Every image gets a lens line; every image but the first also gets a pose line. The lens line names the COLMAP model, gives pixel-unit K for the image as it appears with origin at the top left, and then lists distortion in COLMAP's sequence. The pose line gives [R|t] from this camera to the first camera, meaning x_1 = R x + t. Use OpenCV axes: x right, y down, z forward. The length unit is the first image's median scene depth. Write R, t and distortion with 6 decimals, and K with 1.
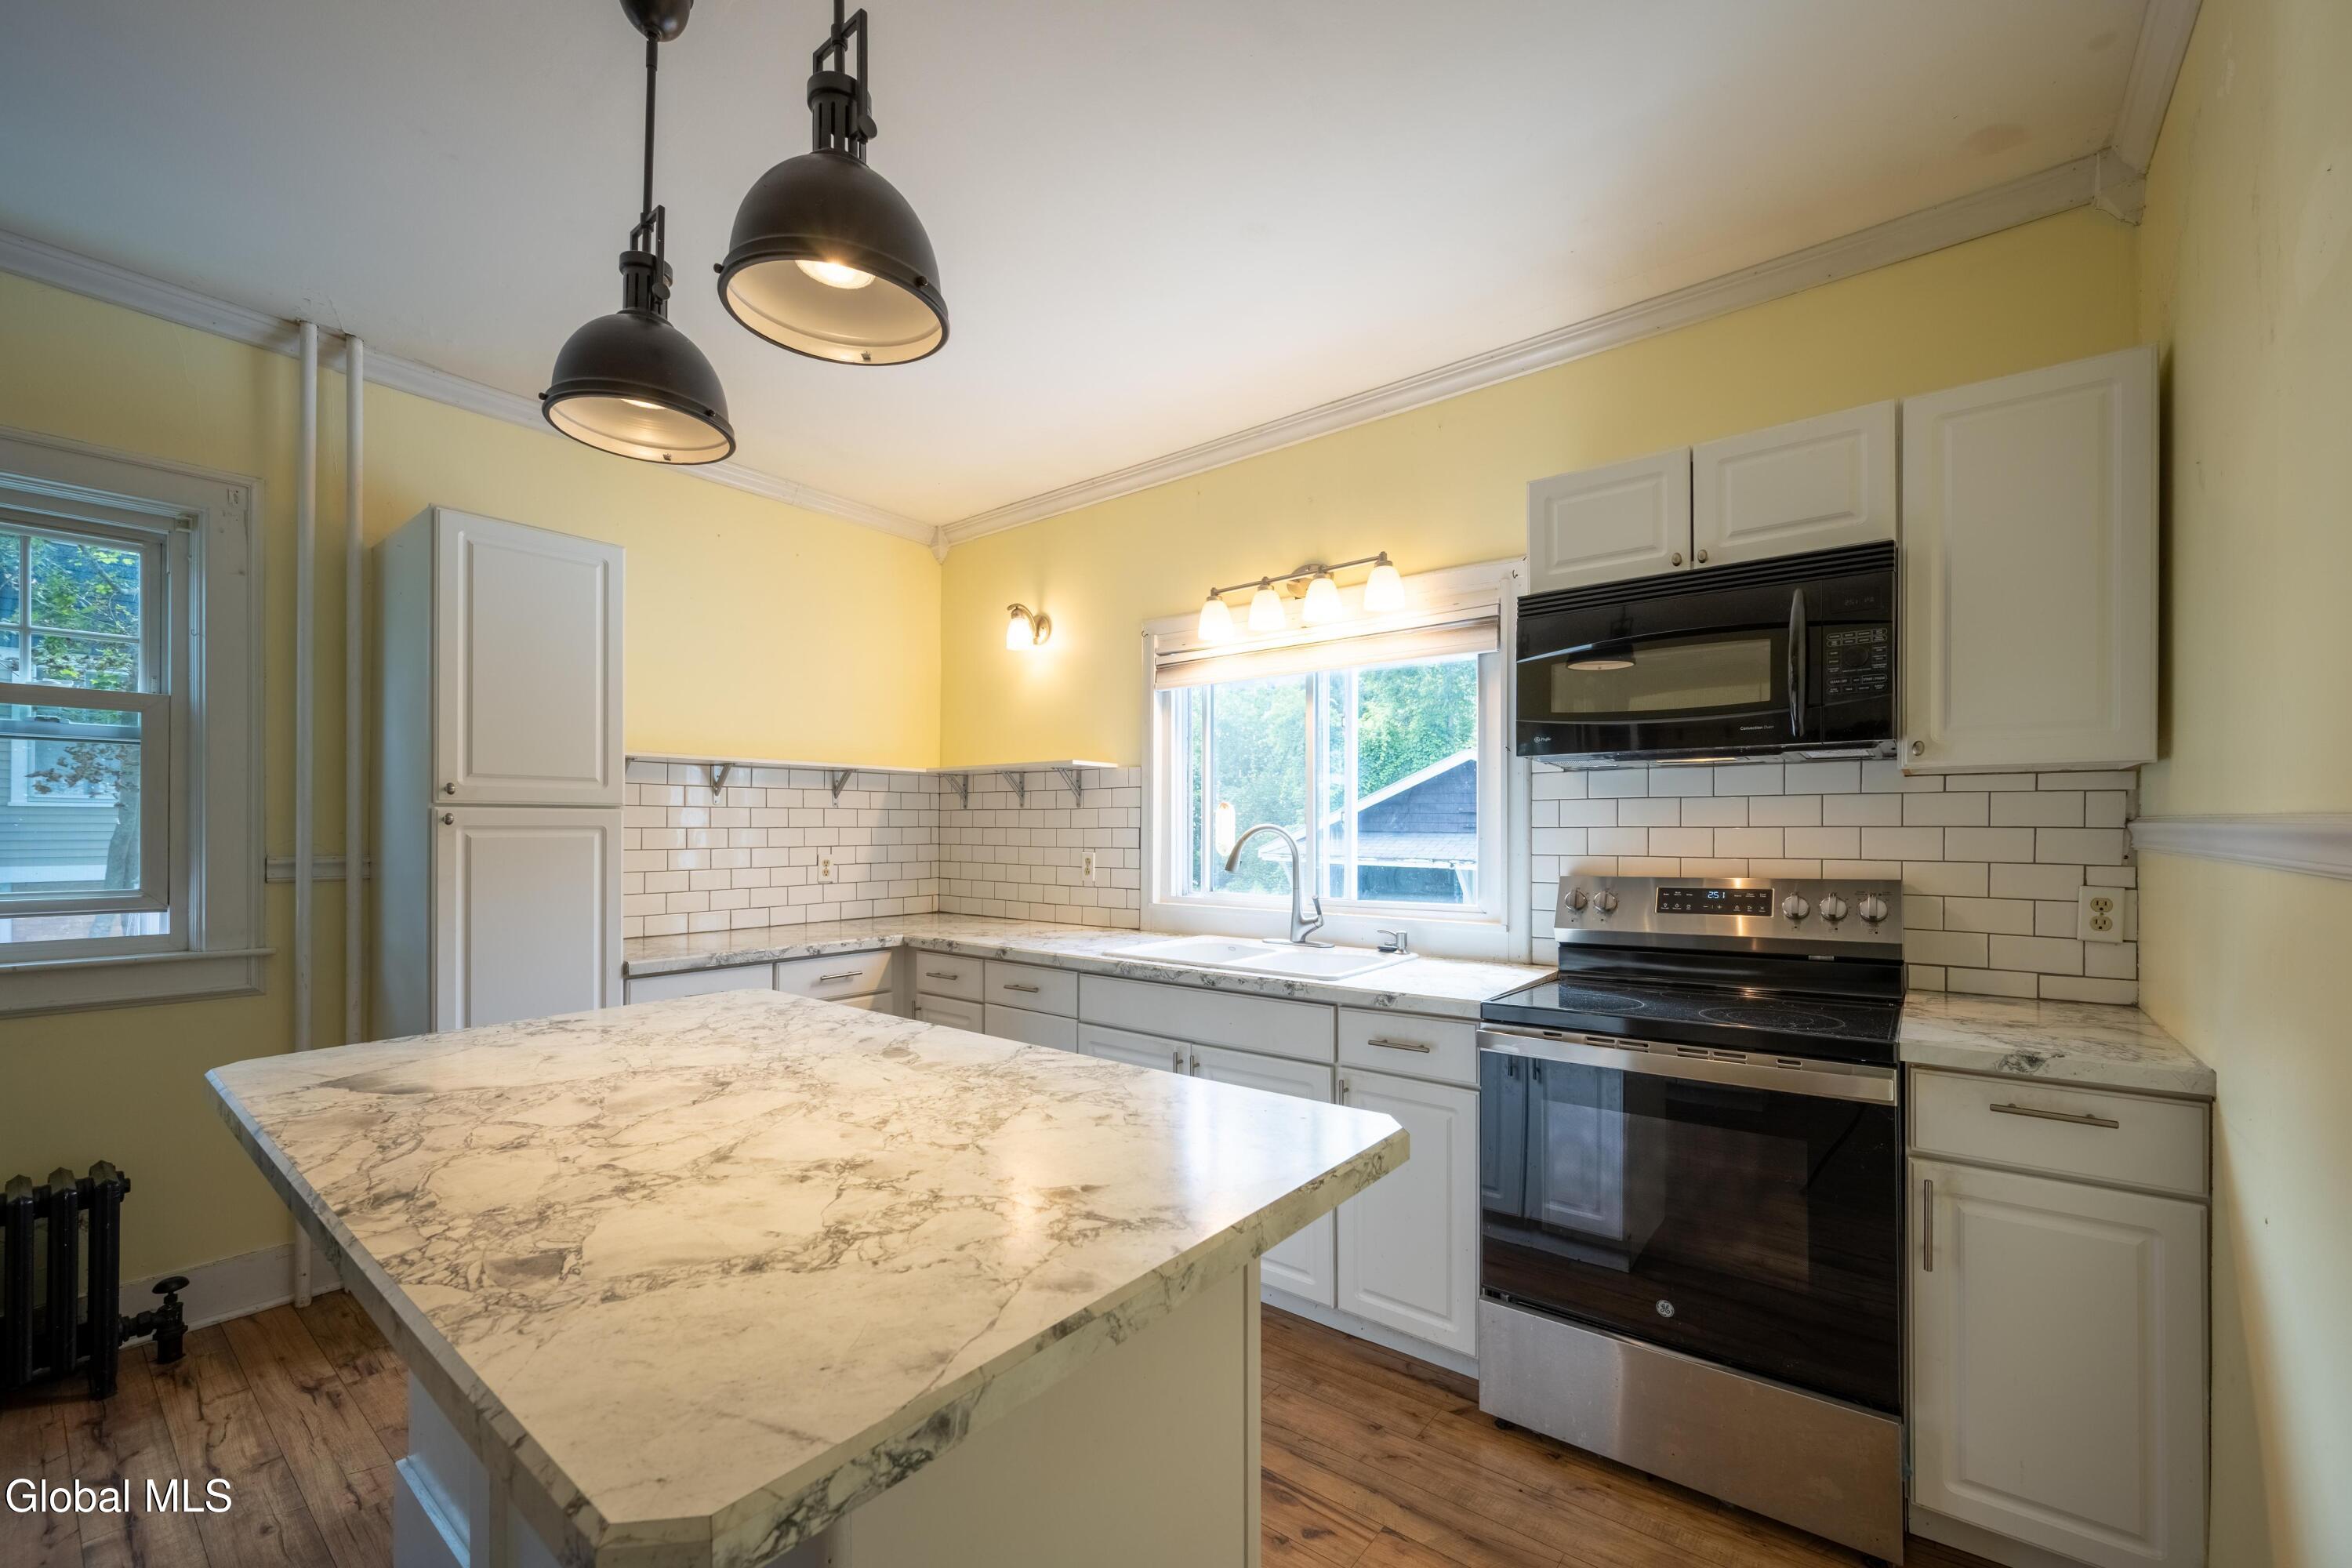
lens RADIAL K [[943.6, 0, 1198.9], [0, 943.6, 822.1], [0, 0, 1]] dist [-0.001616, -0.000445]
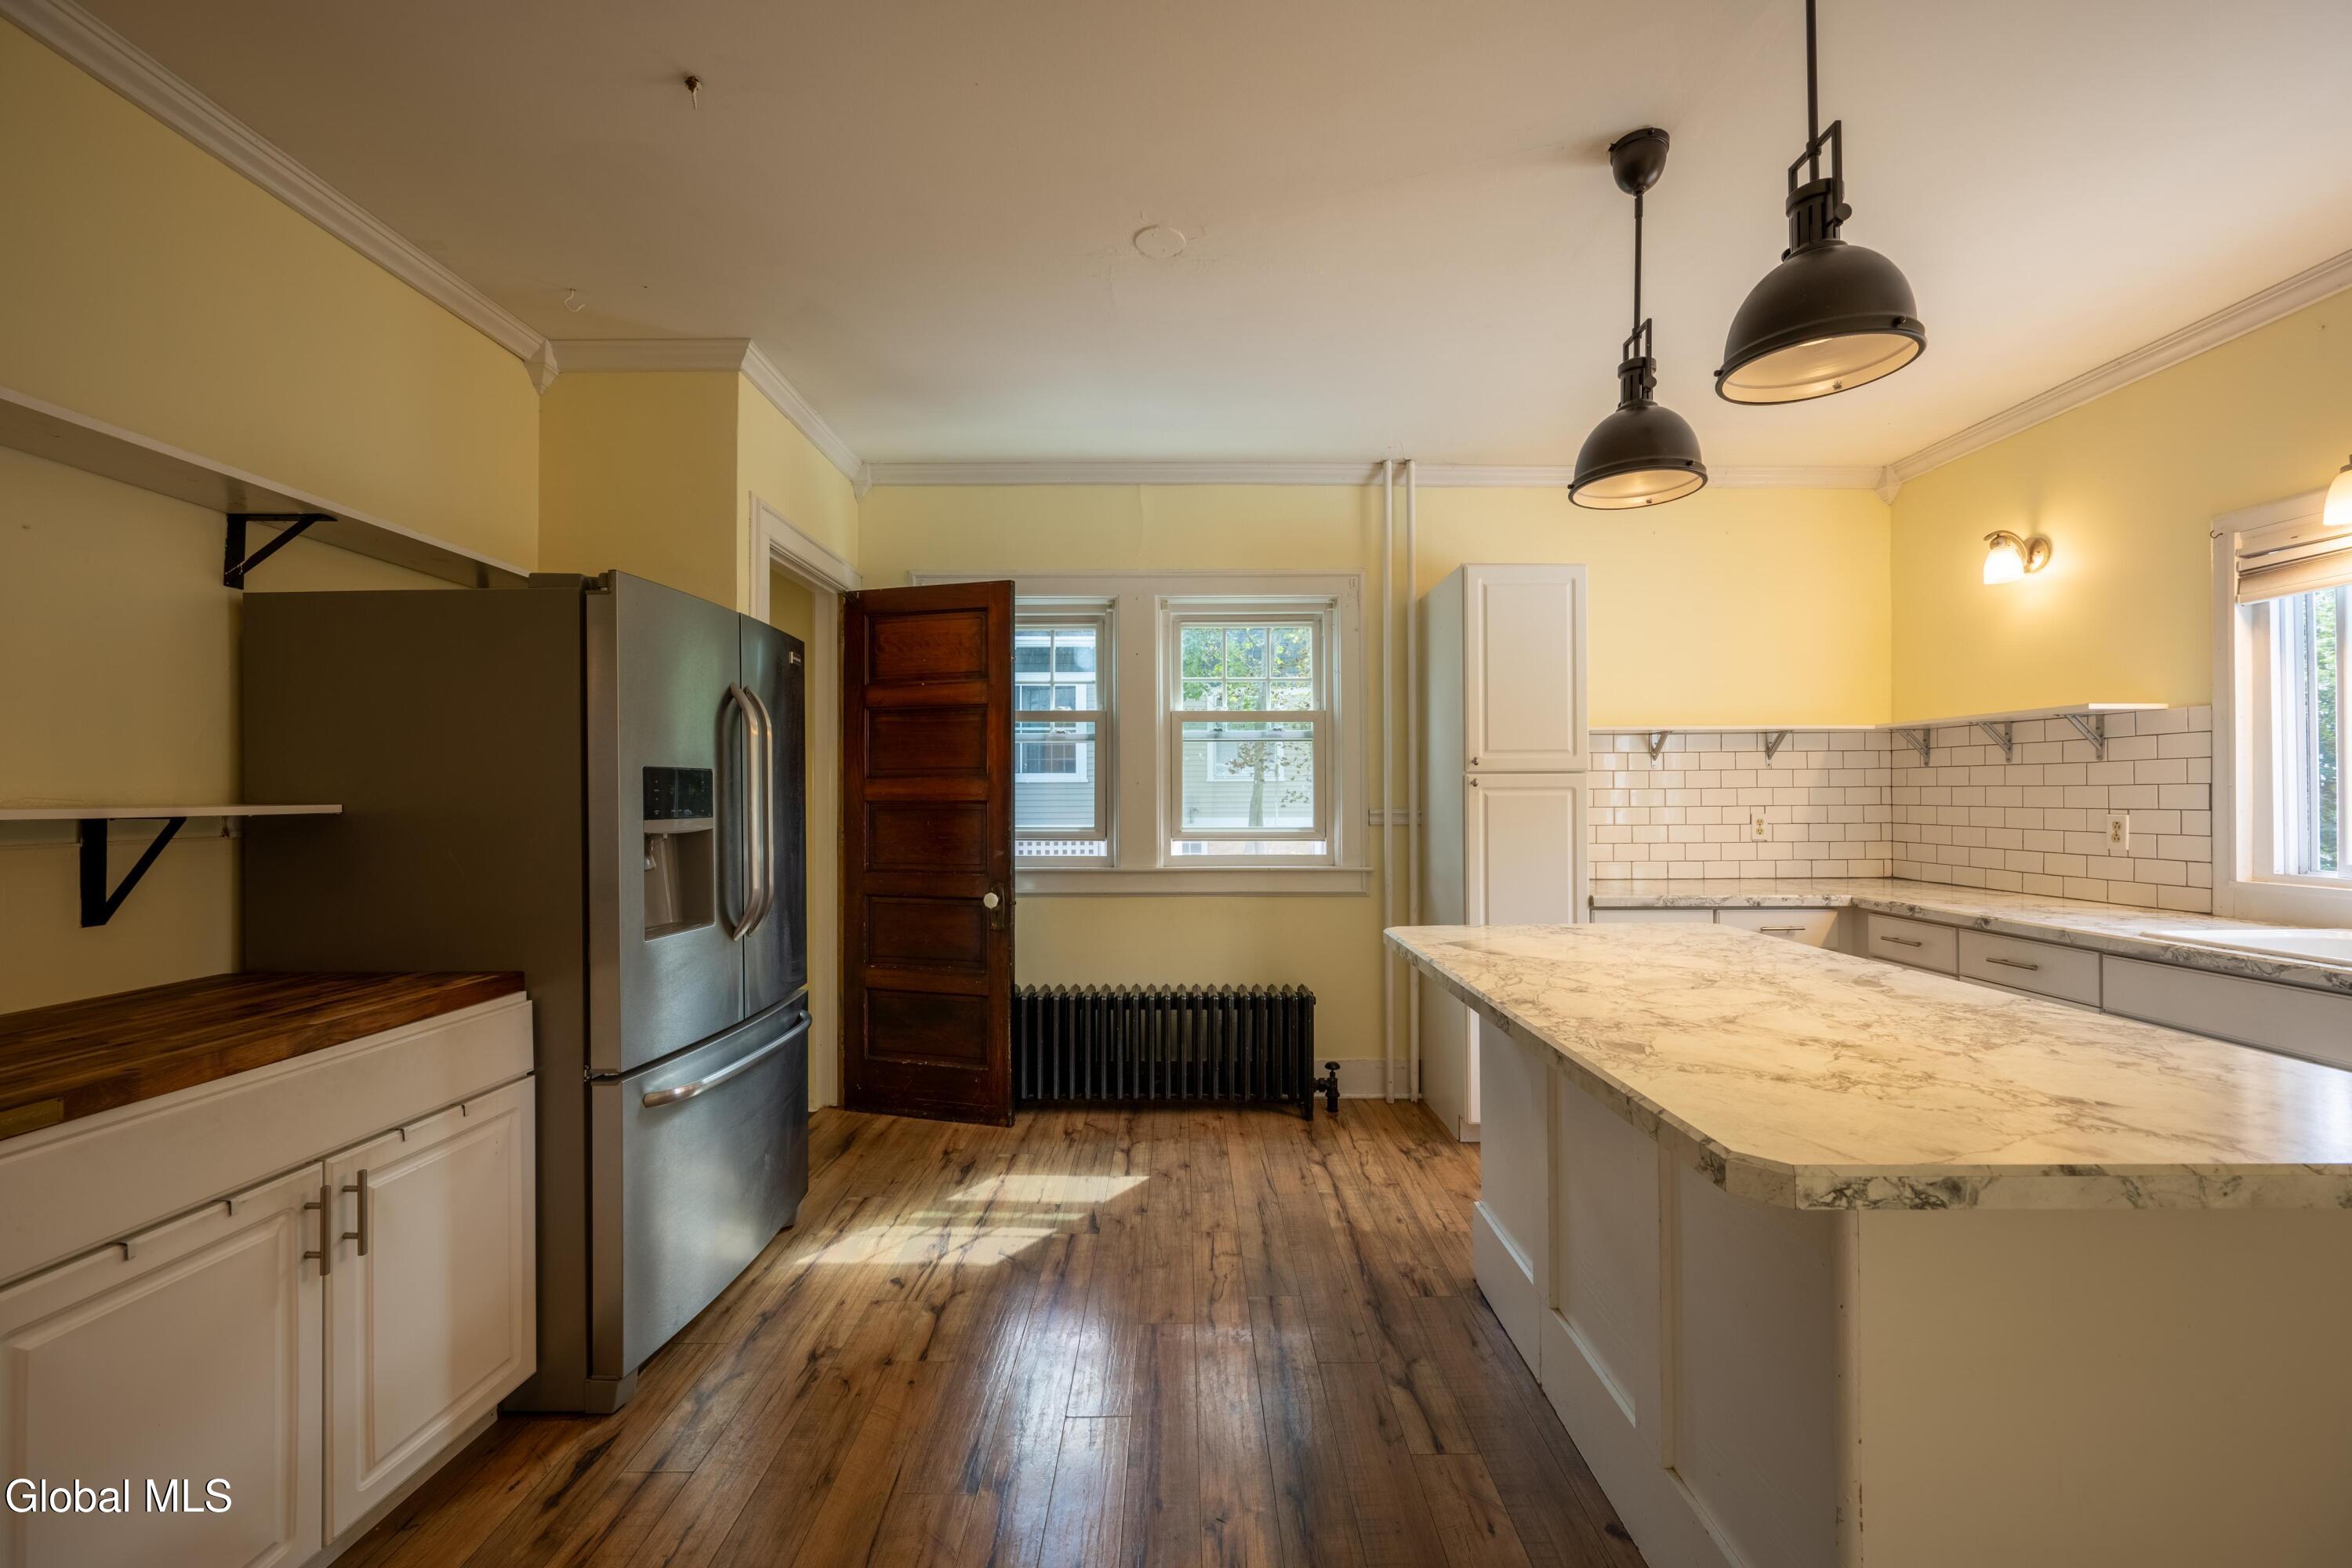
lens RADIAL K [[914.6, 0, 1179.6], [0, 914.6, 787.8], [0, 0, 1]] dist [-0.000979, 0.000149]
pose [[0.606056, -0.009180, -0.795369, 0.028290], [0.009604, 0.999945, -0.004223, 0.005780], [0.795364, -0.005079, 0.606111, -0.177166]]
